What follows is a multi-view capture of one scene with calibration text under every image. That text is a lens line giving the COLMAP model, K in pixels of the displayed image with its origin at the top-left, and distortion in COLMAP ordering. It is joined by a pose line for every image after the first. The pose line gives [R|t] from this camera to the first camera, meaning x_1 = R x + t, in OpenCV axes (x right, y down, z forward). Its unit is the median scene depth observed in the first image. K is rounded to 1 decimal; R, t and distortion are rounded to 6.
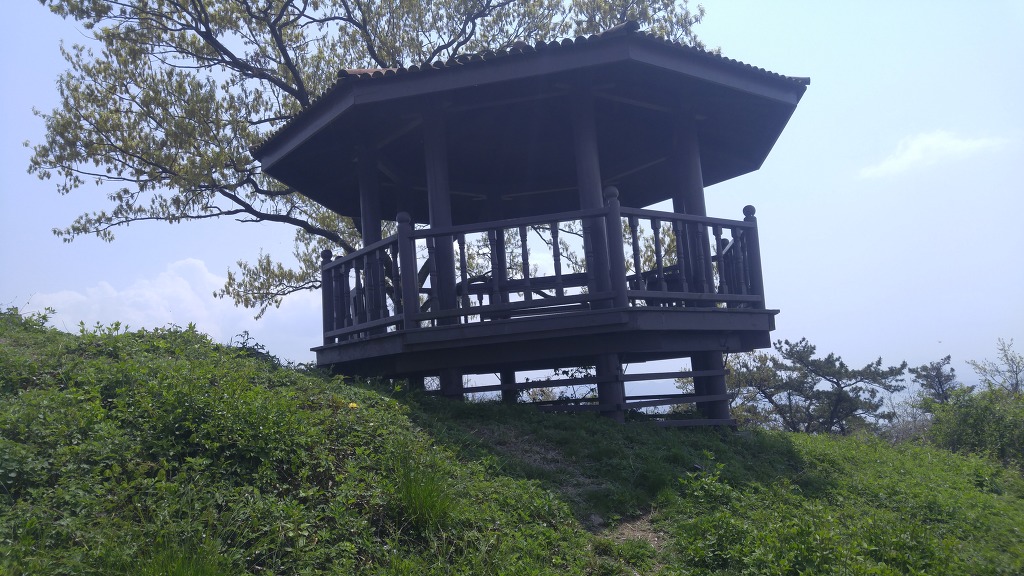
lens RADIAL K [[770.8, 0, 512.0], [0, 770.8, 288.0], [0, 0, 1]] dist [0.003089, -0.001721]
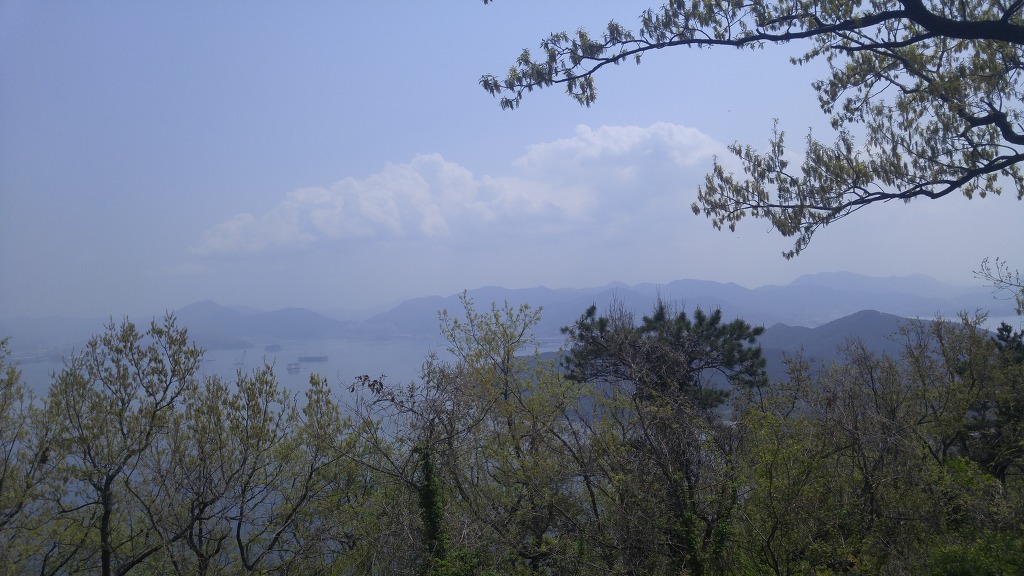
lens RADIAL K [[798.6, 0, 512.0], [0, 798.6, 288.0], [0, 0, 1]] dist [0.006262, 0.000225]
pose [[0.961882, 0.016068, -0.272991, -0.449676], [0.021125, 0.990923, 0.132761, -0.017564], [0.272646, -0.133468, 0.952812, 0.551589]]
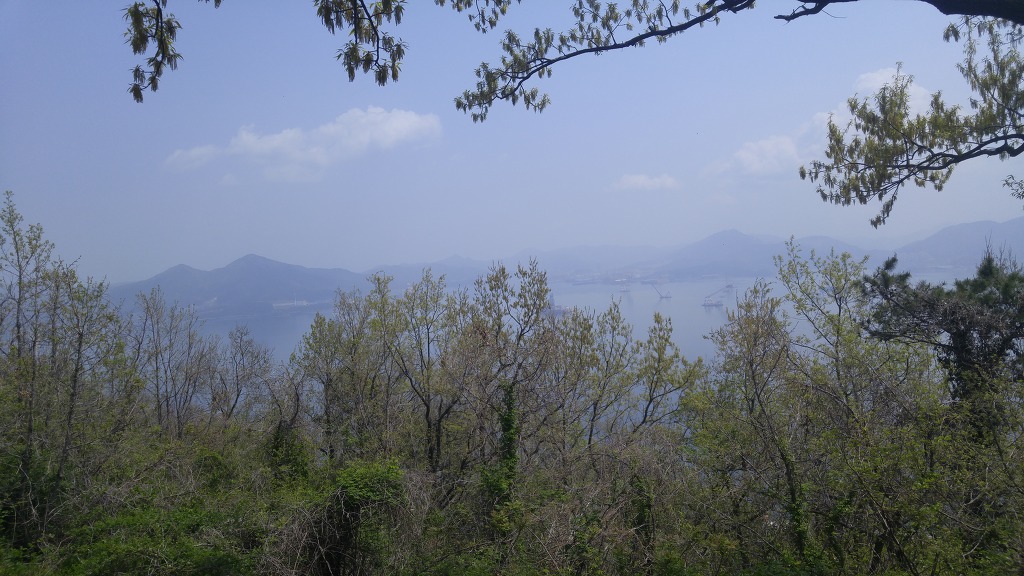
lens RADIAL K [[770.8, 0, 512.0], [0, 770.8, 288.0], [0, 0, 1]] dist [0.003089, -0.001721]
pose [[0.609747, 0.071713, -0.789345, -0.114579], [0.110248, 0.978543, 0.174065, -0.035338], [0.784891, -0.193160, 0.588758, 0.670481]]
